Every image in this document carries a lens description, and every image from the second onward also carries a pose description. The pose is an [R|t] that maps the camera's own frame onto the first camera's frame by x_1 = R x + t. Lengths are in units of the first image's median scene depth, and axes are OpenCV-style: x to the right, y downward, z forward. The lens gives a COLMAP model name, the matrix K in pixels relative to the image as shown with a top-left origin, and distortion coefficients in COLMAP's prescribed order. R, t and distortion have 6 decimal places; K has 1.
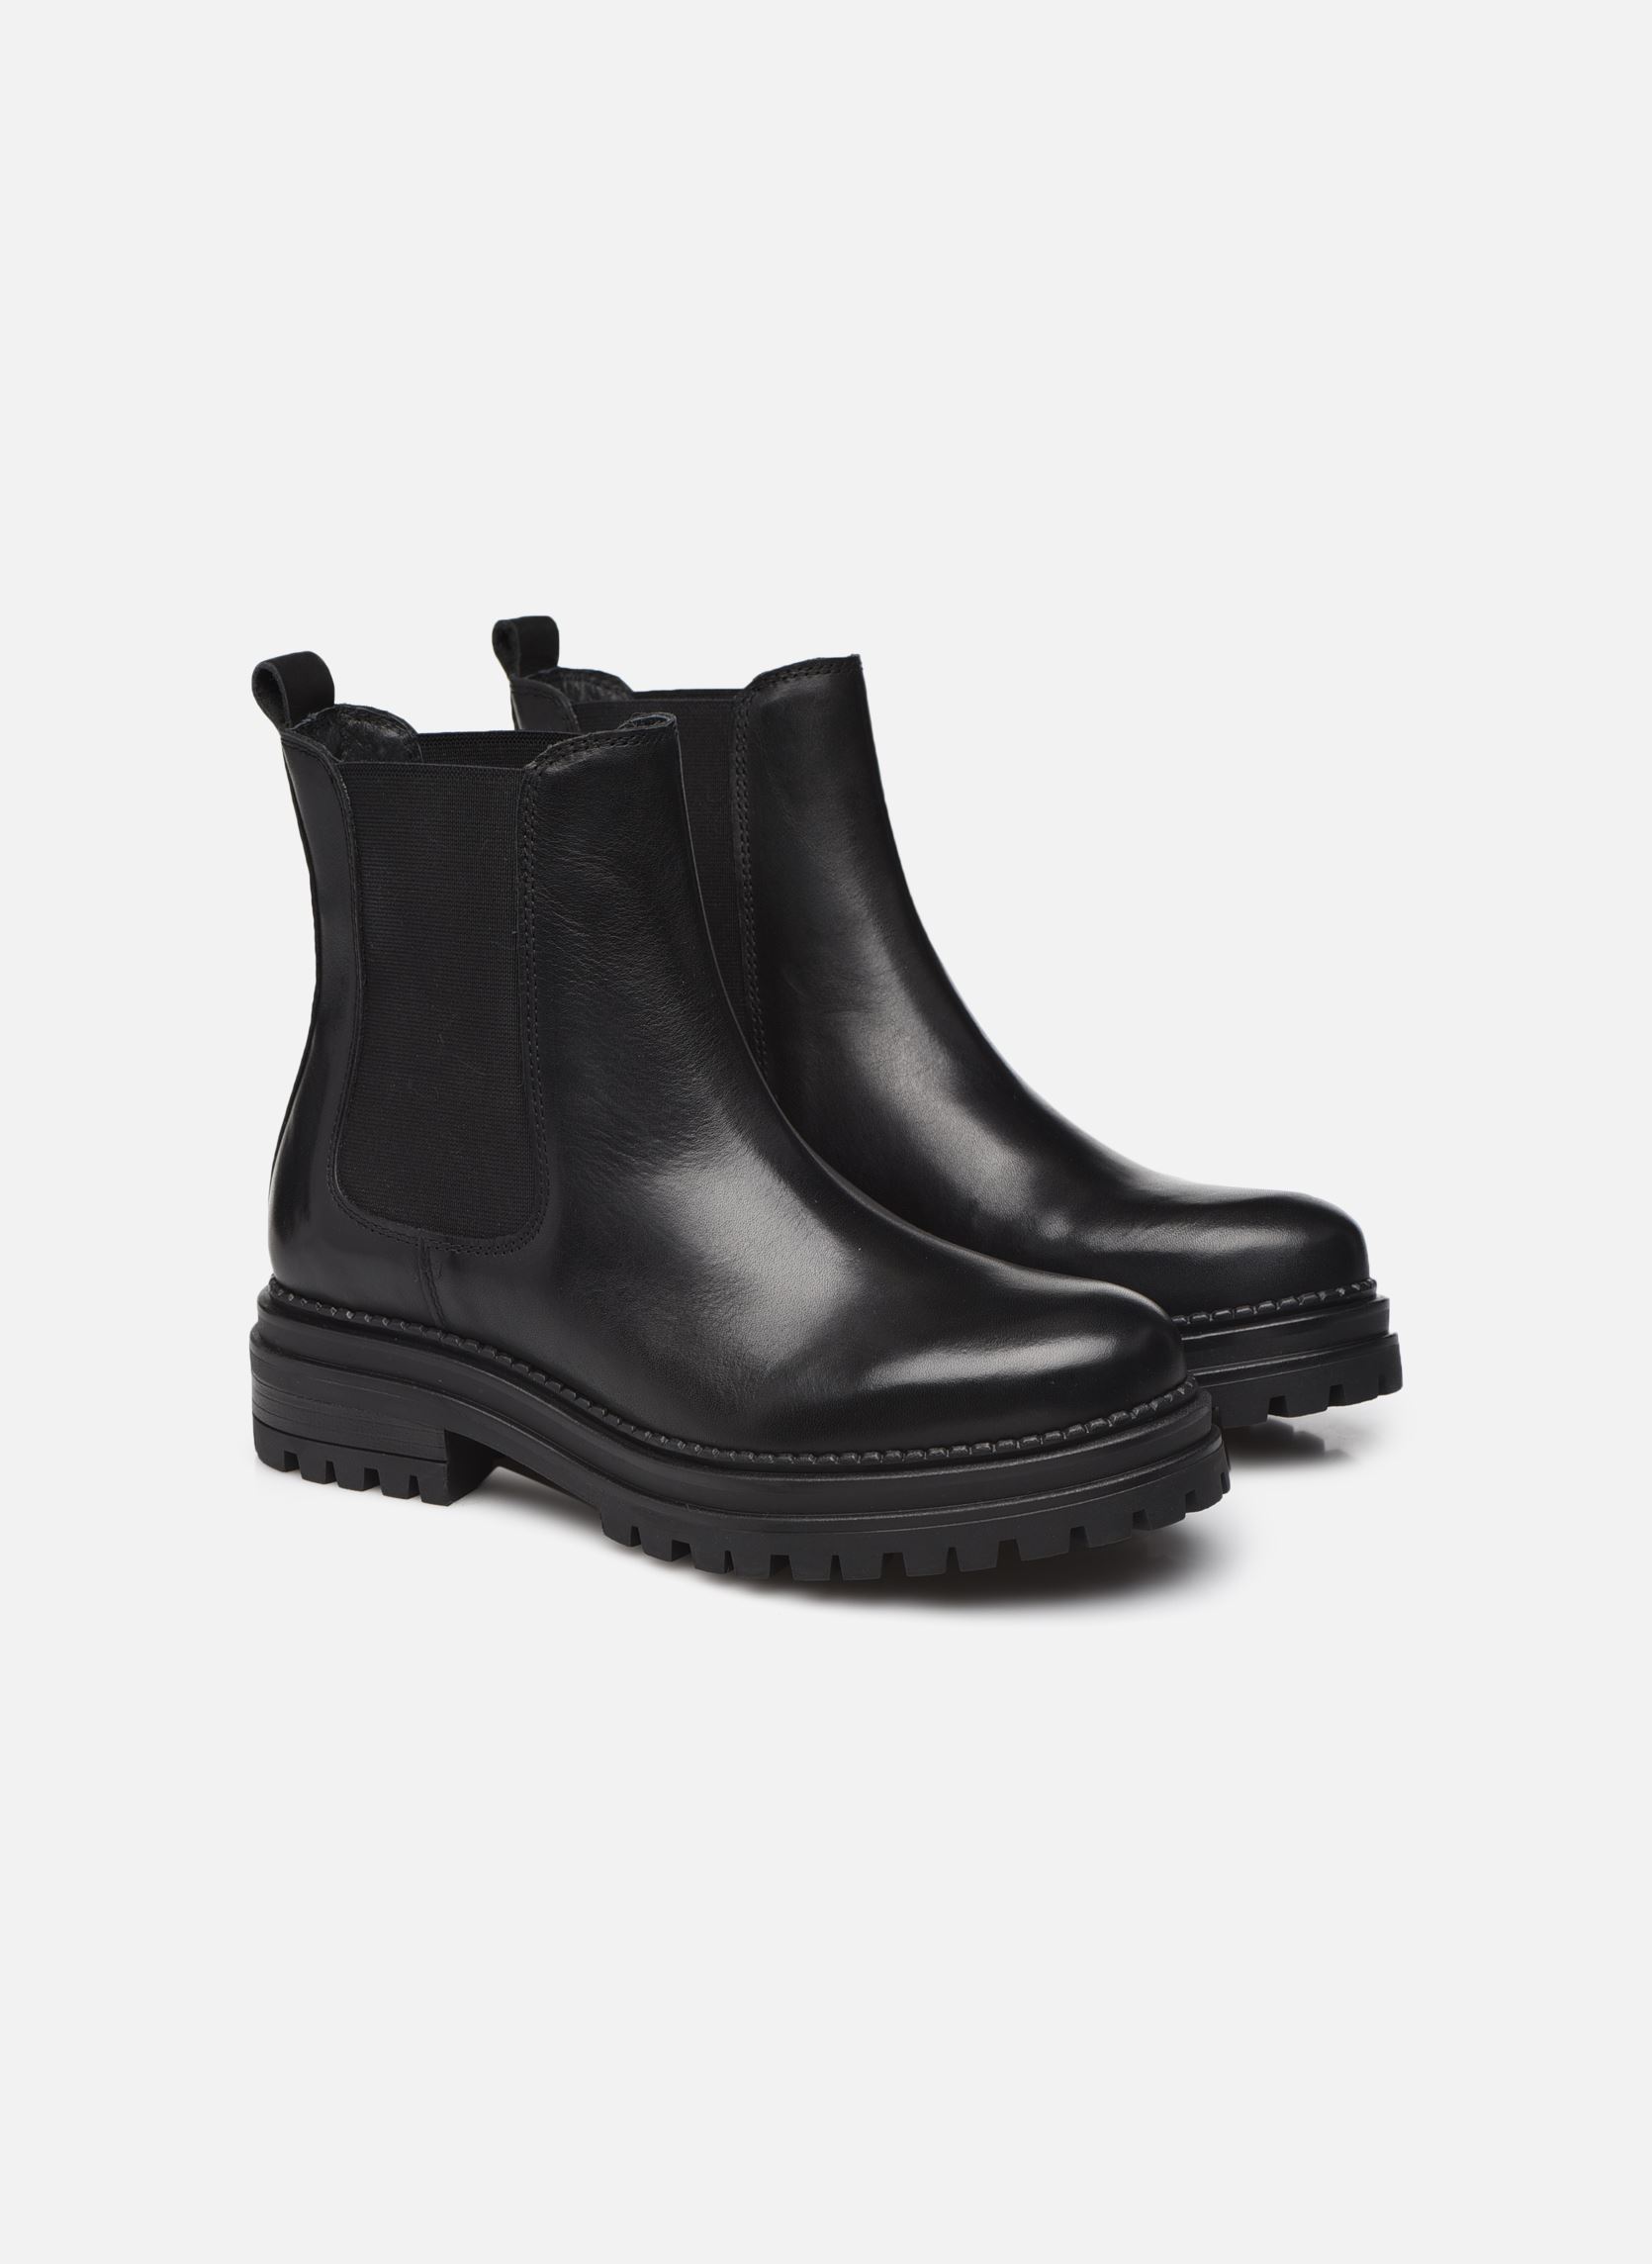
lens RADIAL K [[7119.4, 0, 836.7], [0, 7119.4, 1119.5], [0, 0, 1]] dist [0.178784, 0.000000]
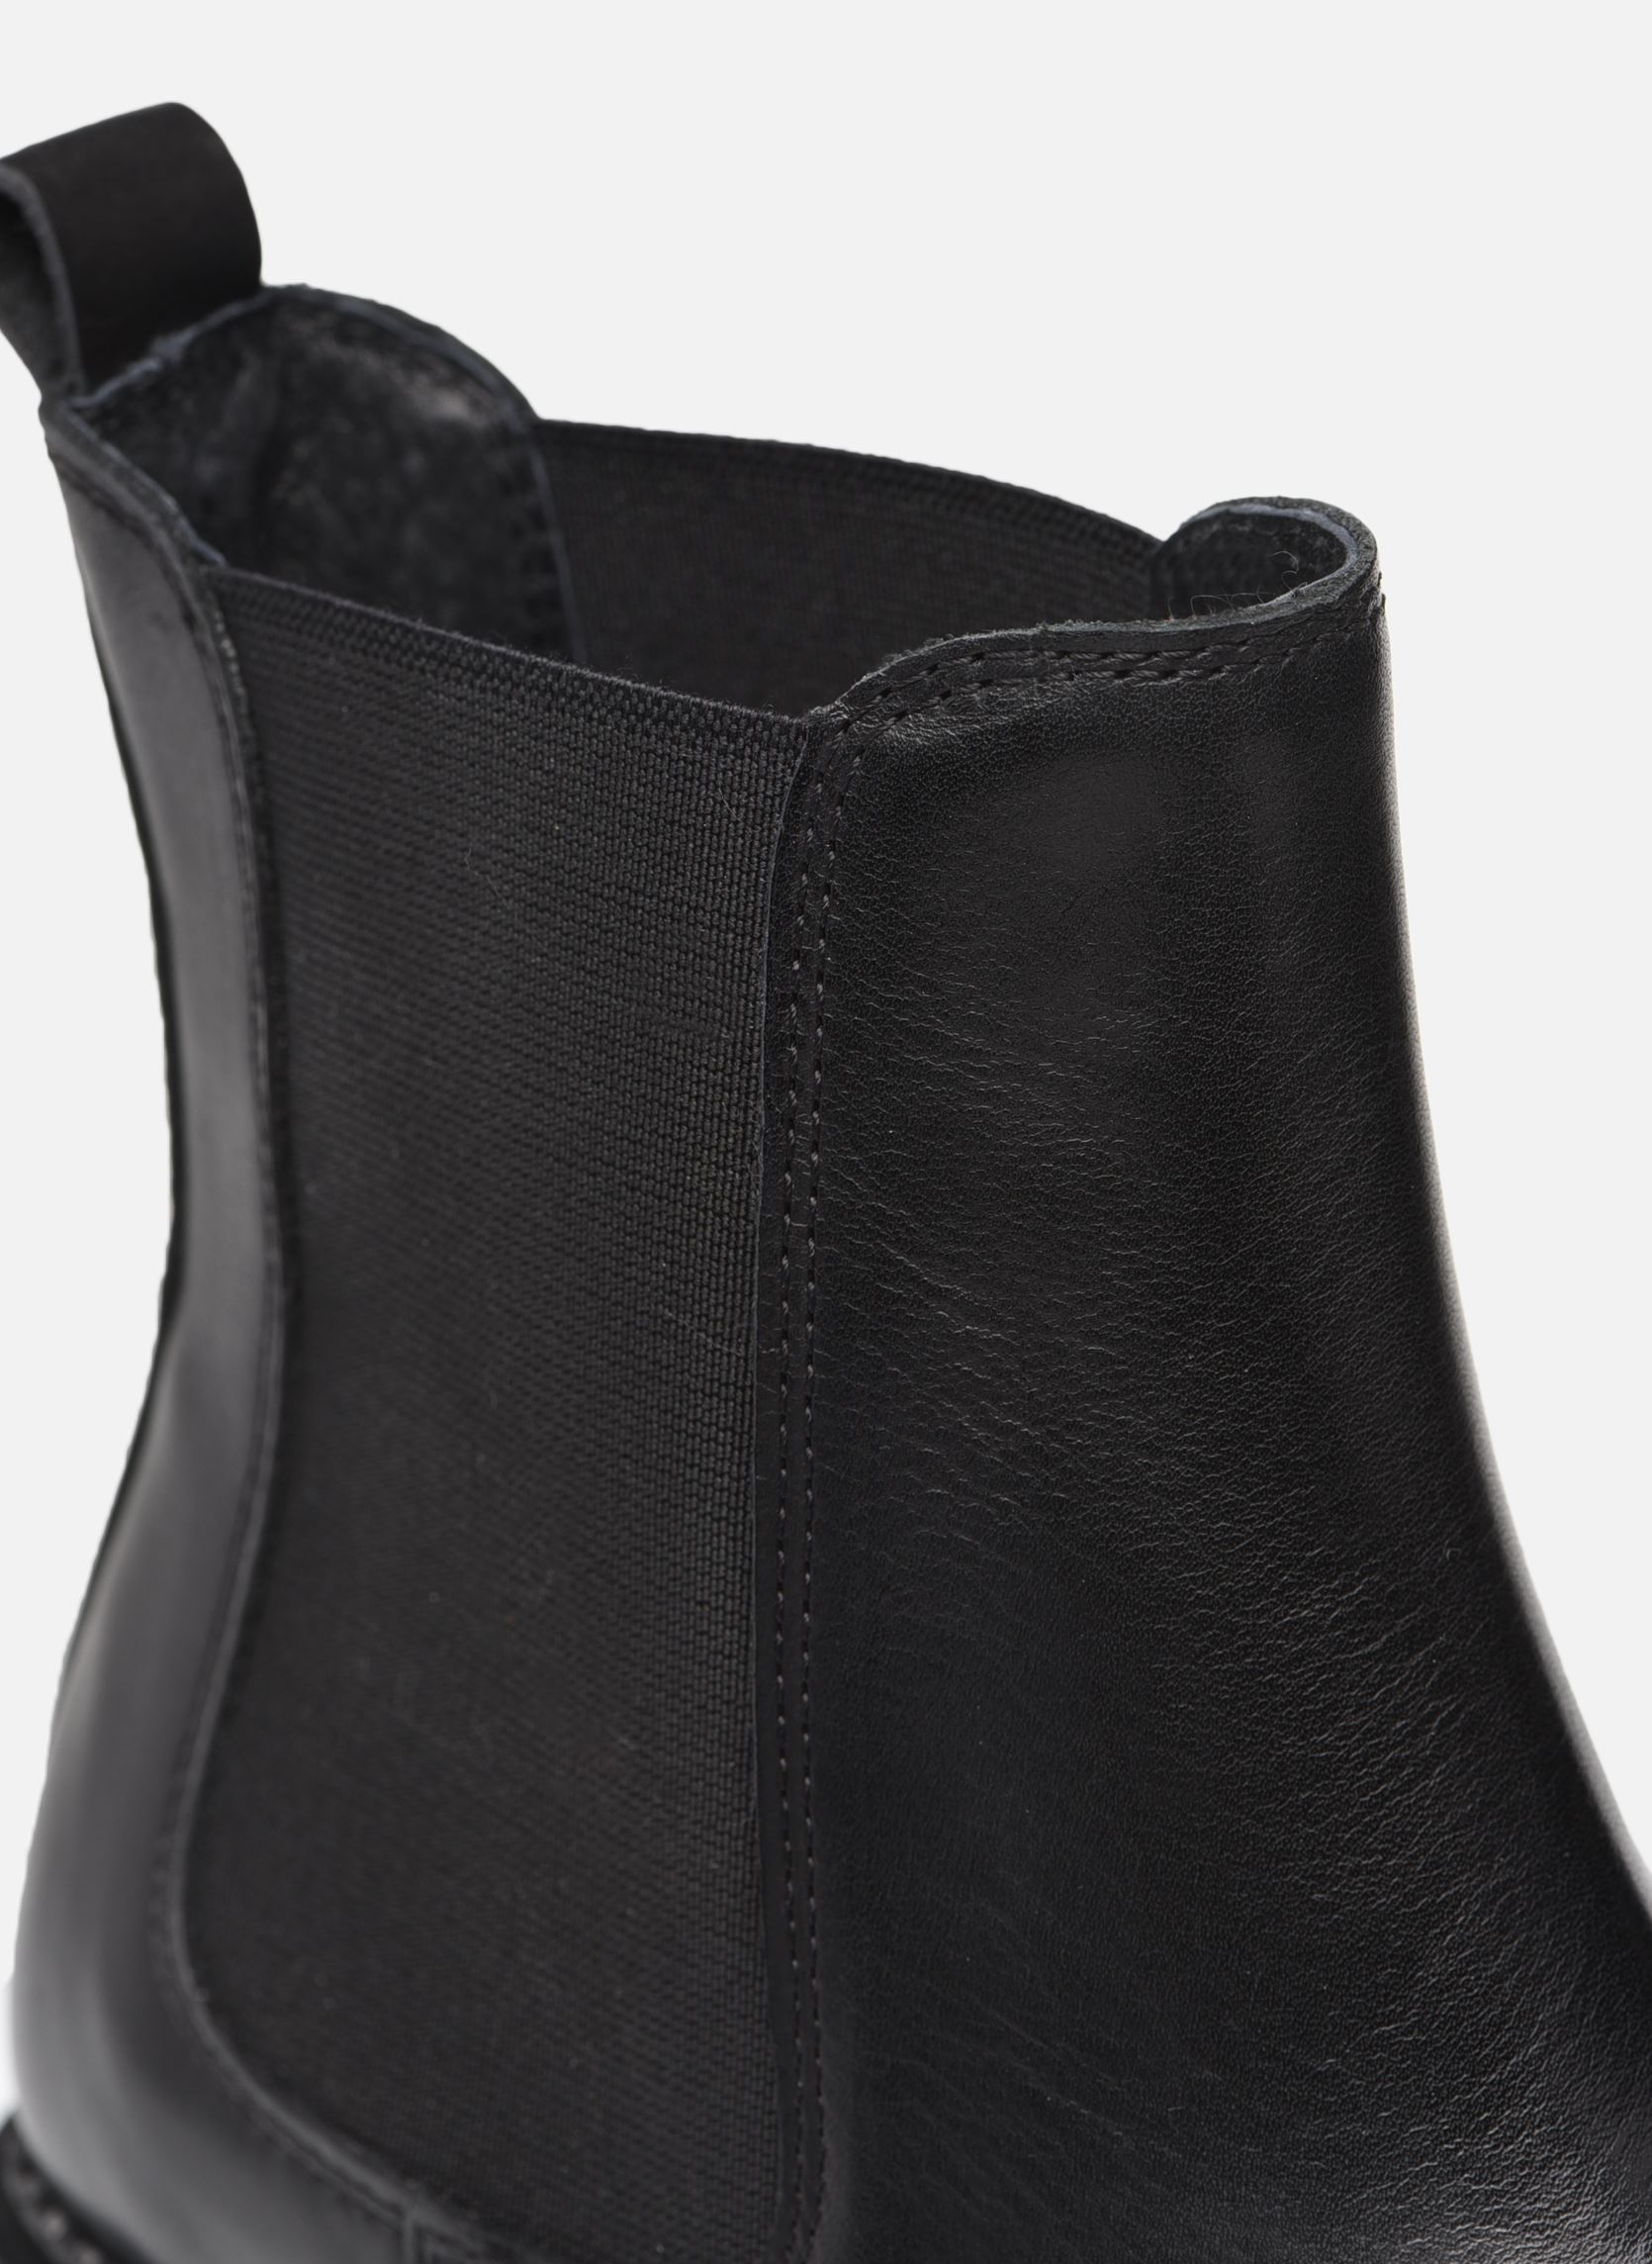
lens RADIAL K [[8393.6, 0, 825.8], [0, 8393.6, 1138.1], [0, 0, 1]] dist [0.204139, 0.000000]
pose [[0.985811, 0.080612, -0.147234, 0.005498], [-0.045232, 0.972263, 0.229475, -0.104707], [0.161648, -0.219559, 0.962114, 0.668330]]
